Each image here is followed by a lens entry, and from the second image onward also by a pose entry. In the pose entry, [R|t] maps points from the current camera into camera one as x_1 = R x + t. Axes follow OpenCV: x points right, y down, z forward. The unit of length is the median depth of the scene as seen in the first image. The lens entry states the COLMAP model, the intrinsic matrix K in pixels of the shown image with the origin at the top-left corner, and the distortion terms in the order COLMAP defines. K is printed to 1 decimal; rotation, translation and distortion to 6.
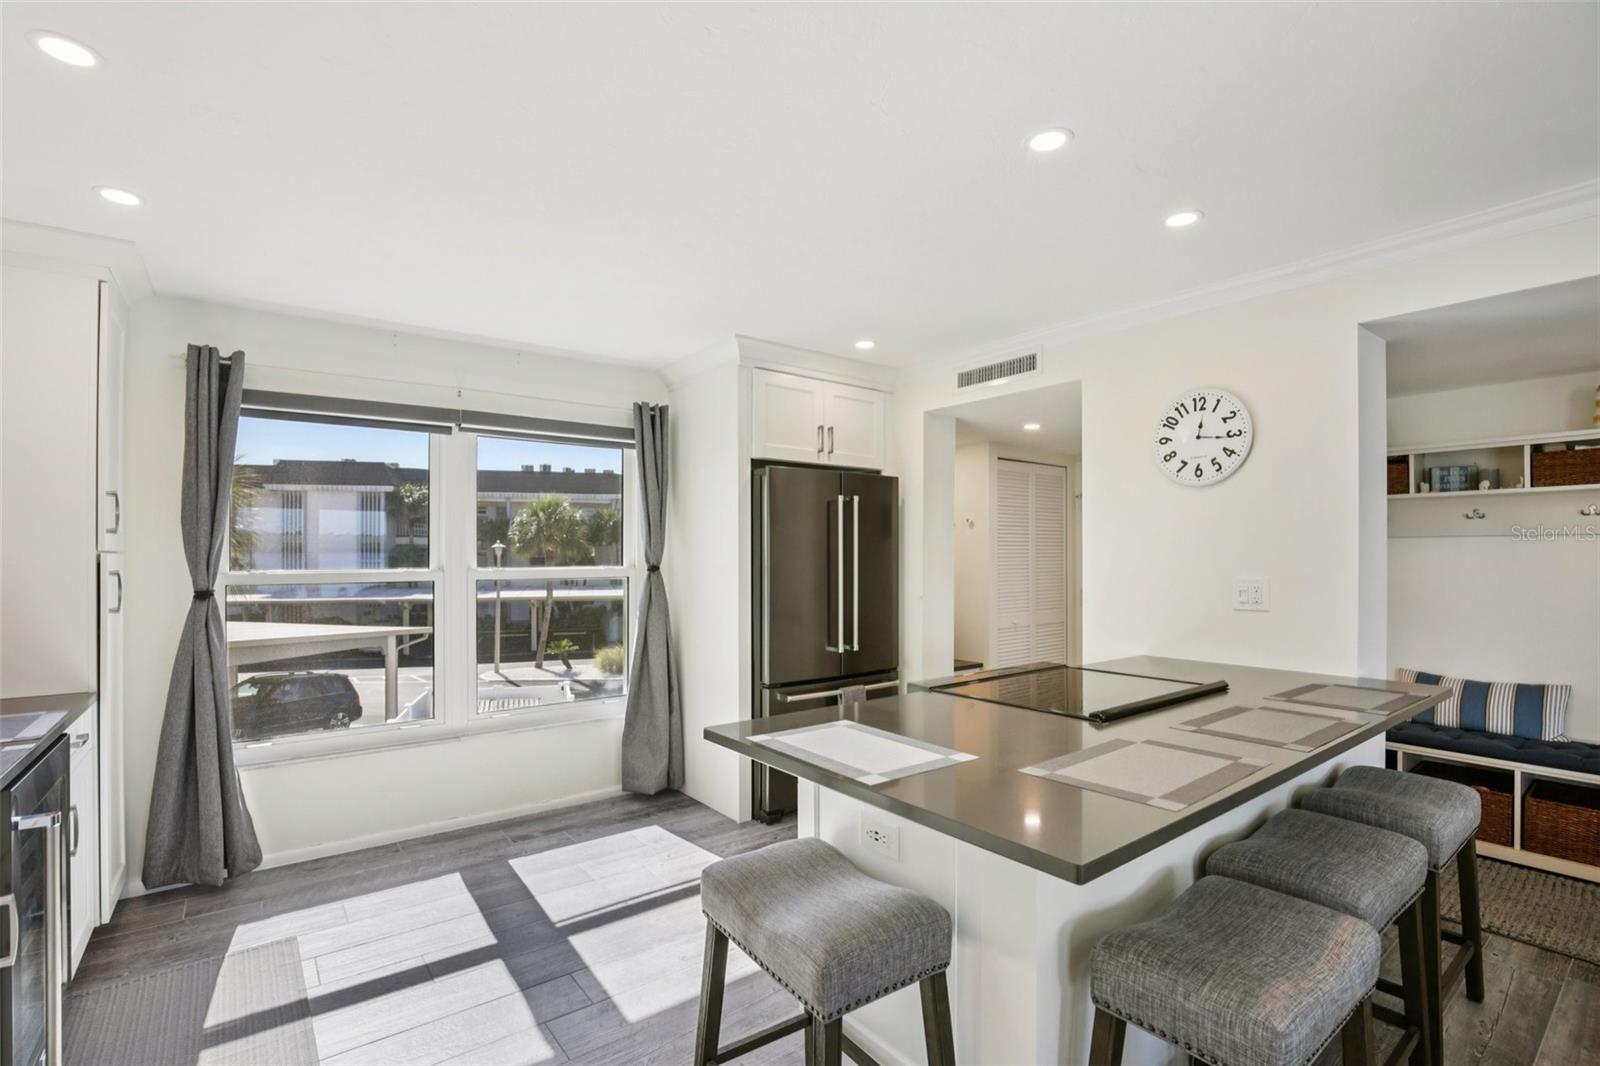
lens RADIAL K [[731.9, 0, 796.9], [0, 731.9, 551.5], [0, 0, 1]] dist [-0.037707, 0.006871]
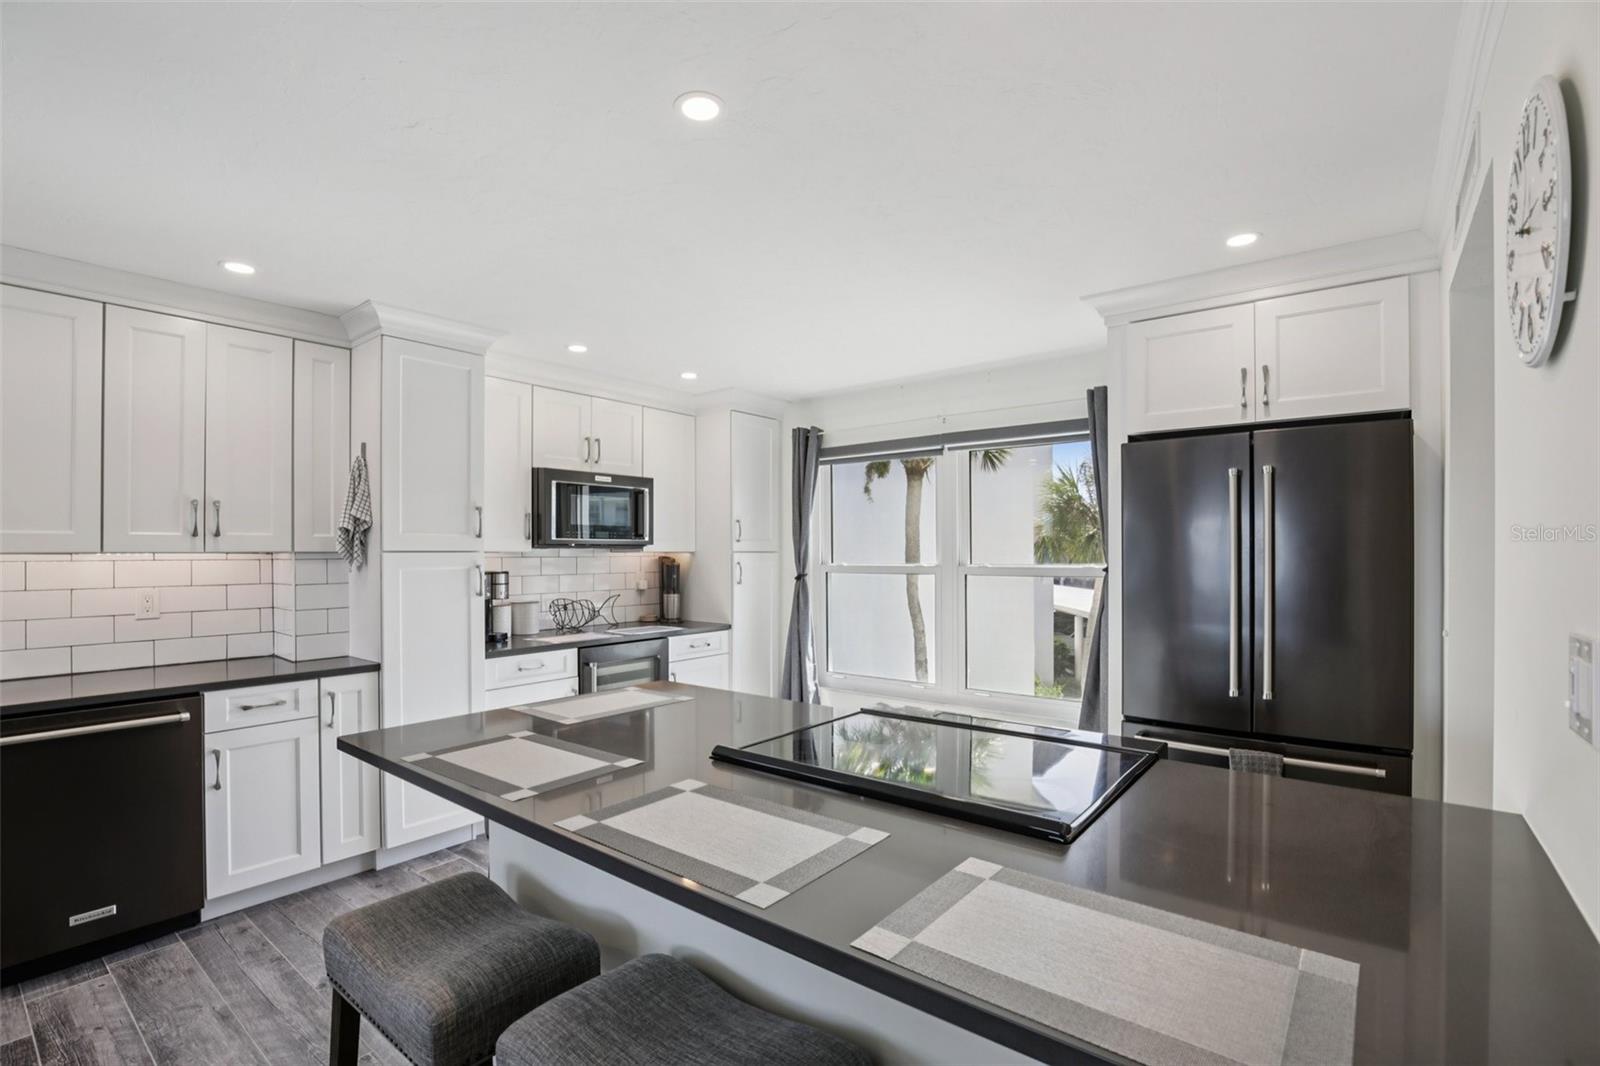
lens RADIAL K [[731.9, 0, 802.0], [0, 731.9, 550.1], [0, 0, 1]] dist [-0.037707, 0.006871]
pose [[0.247036, 0.000229, -0.969006, 0.691171], [0.008607, 0.999960, 0.002431, -0.005116], [0.968968, -0.008941, 0.247024, 0.486385]]
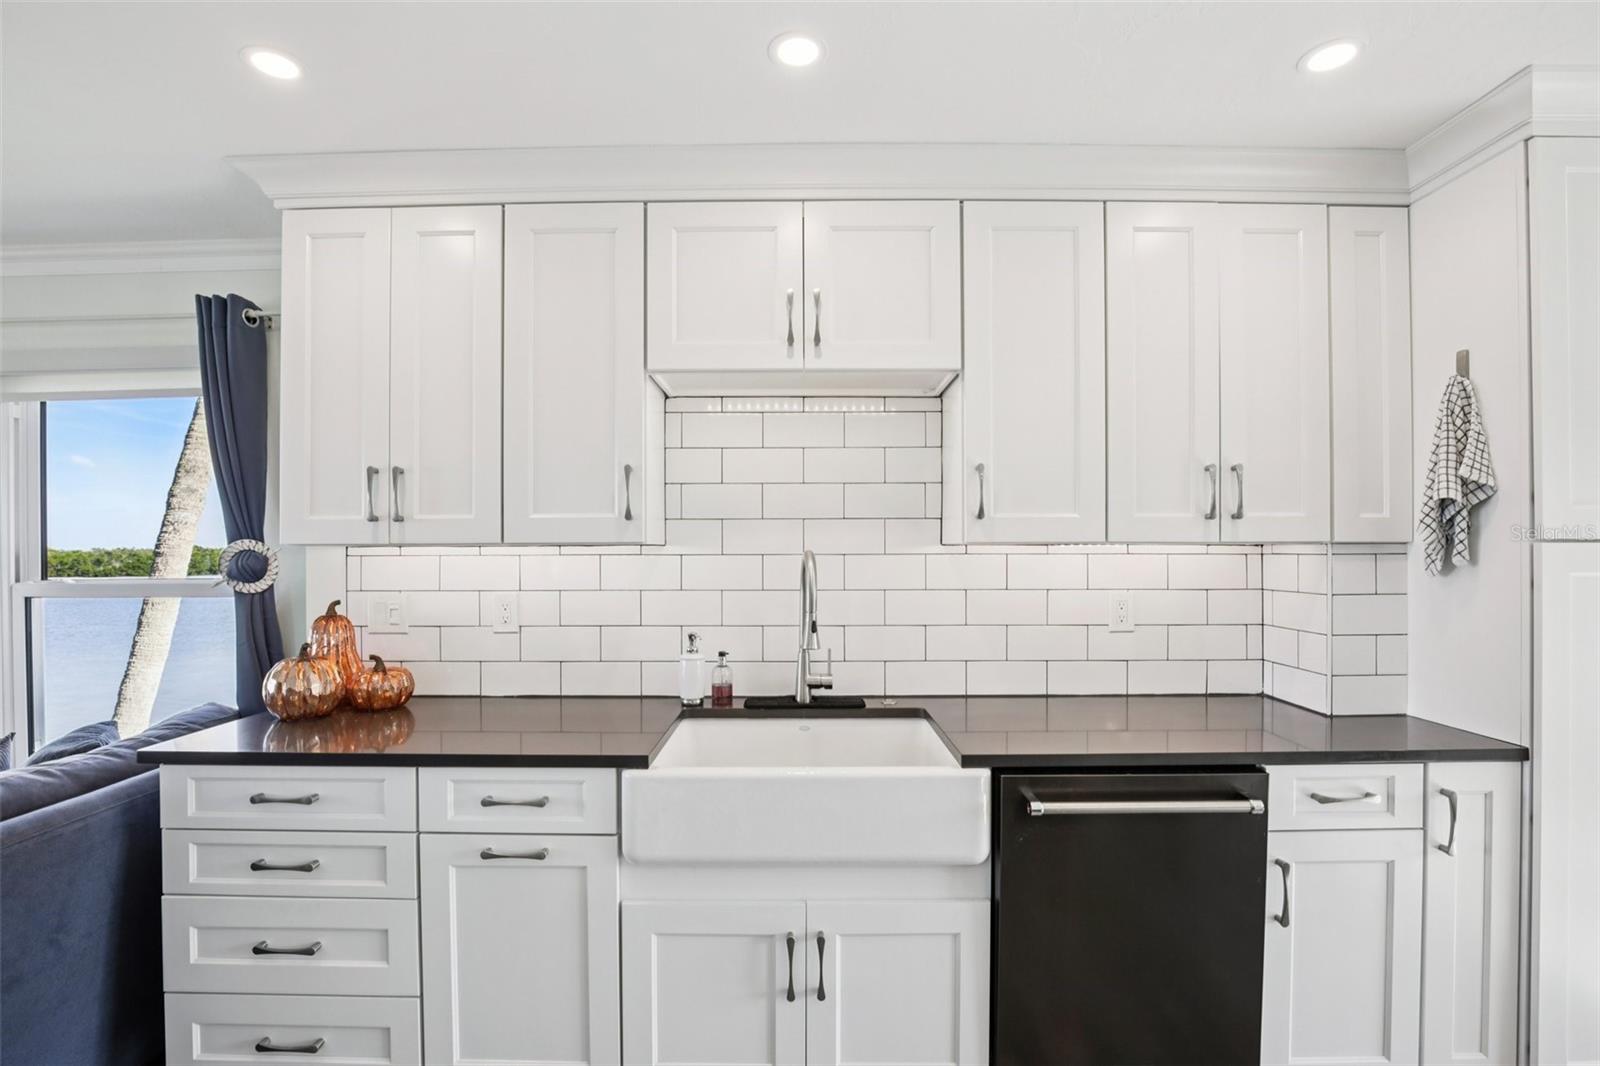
lens RADIAL K [[731.9, 0, 795.3], [0, 731.9, 548.7], [0, 0, 1]] dist [-0.037707, 0.006871]
pose [[-0.612114, -0.000693, -0.790769, 0.366567], [0.007822, 0.999945, -0.006931, -0.000393], [0.790731, -0.010428, -0.612075, 0.102014]]
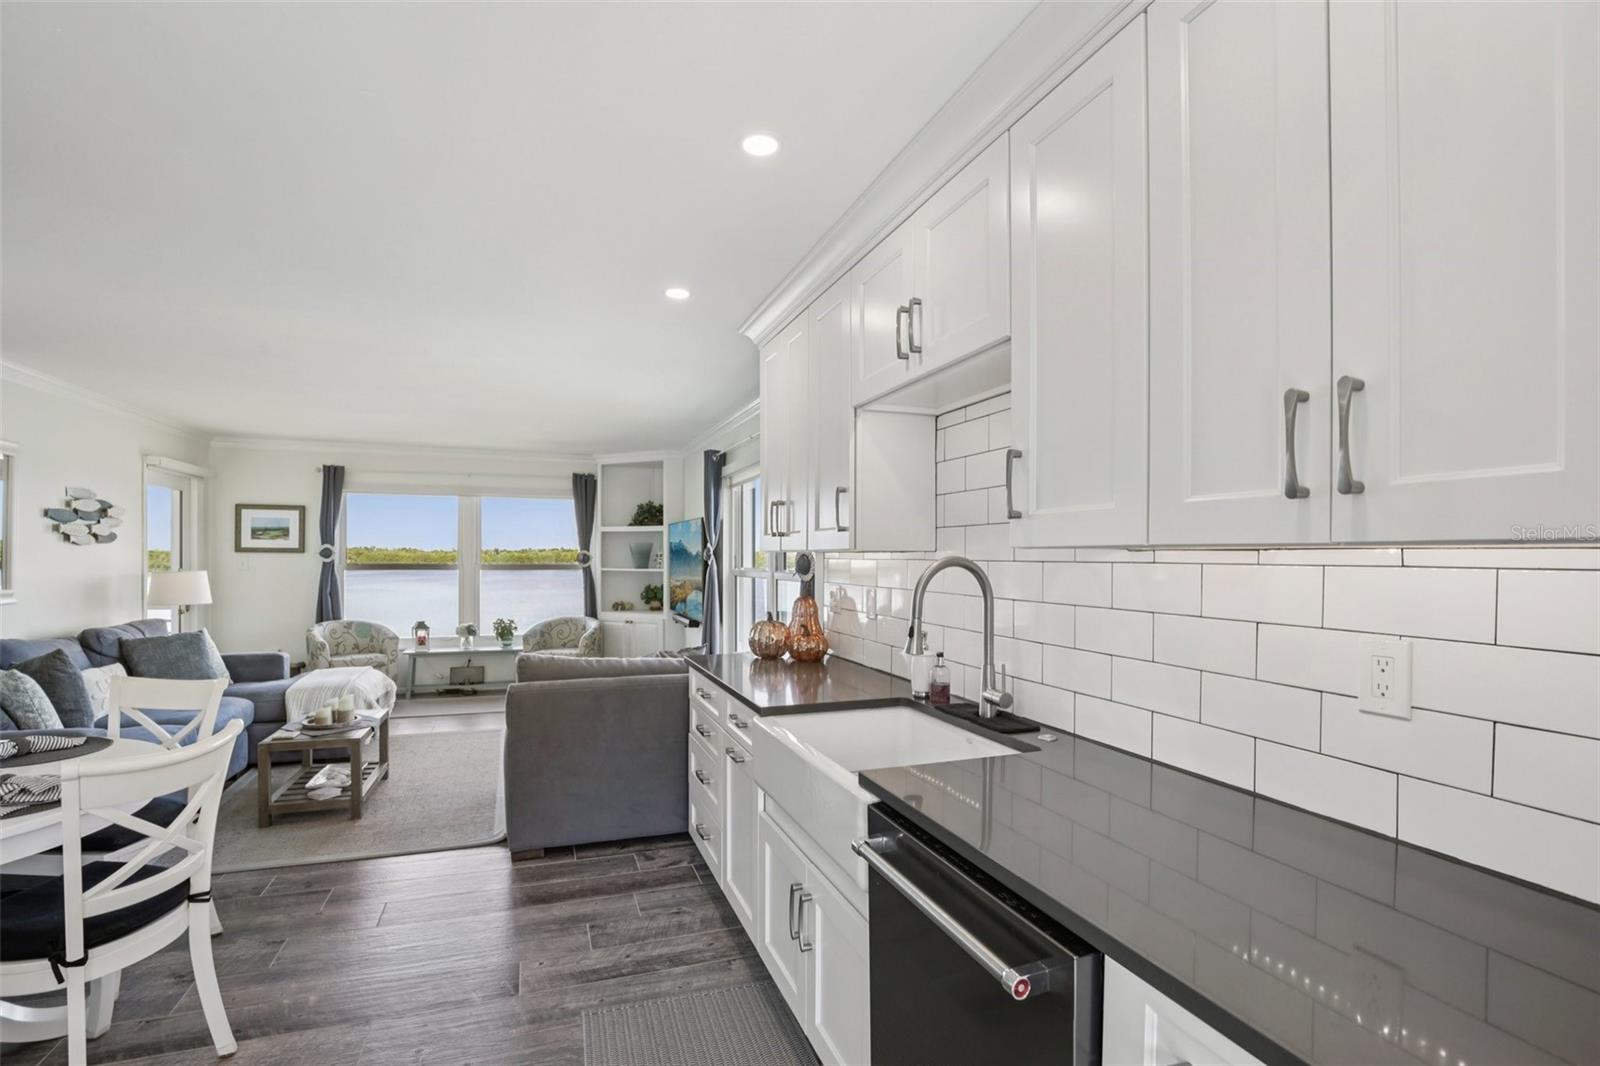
lens RADIAL K [[731.9, 0, 797.7], [0, 731.9, 558.7], [0, 0, 1]] dist [-0.037707, 0.006871]
pose [[-0.955406, -0.002715, 0.295282, -0.174036], [-0.003125, 0.999995, -0.000919, -0.000304], [-0.295278, -0.001801, -0.955410, 0.339739]]
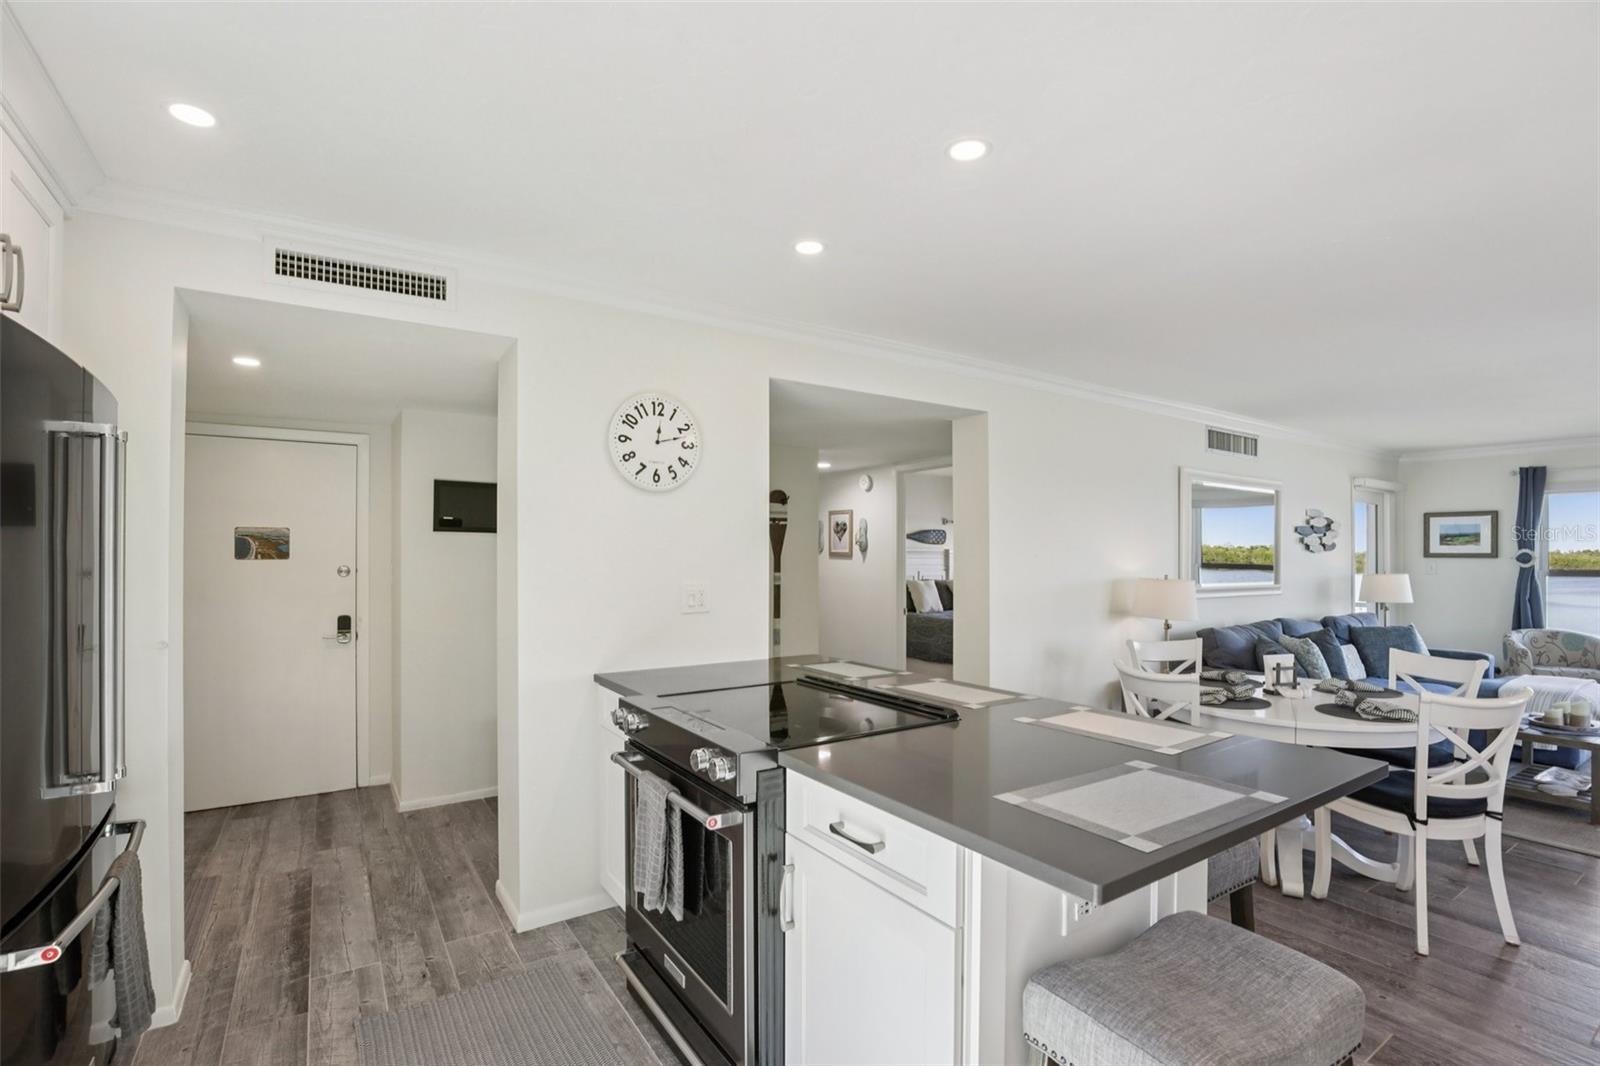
lens RADIAL K [[731.9, 0, 800.7], [0, 731.9, 547.7], [0, 0, 1]] dist [-0.037707, 0.006871]
pose [[0.066435, 0.015605, 0.997669, -0.361824], [-0.006412, 0.999864, -0.015212, -0.000044], [-0.997770, -0.005386, 0.066526, 0.630350]]
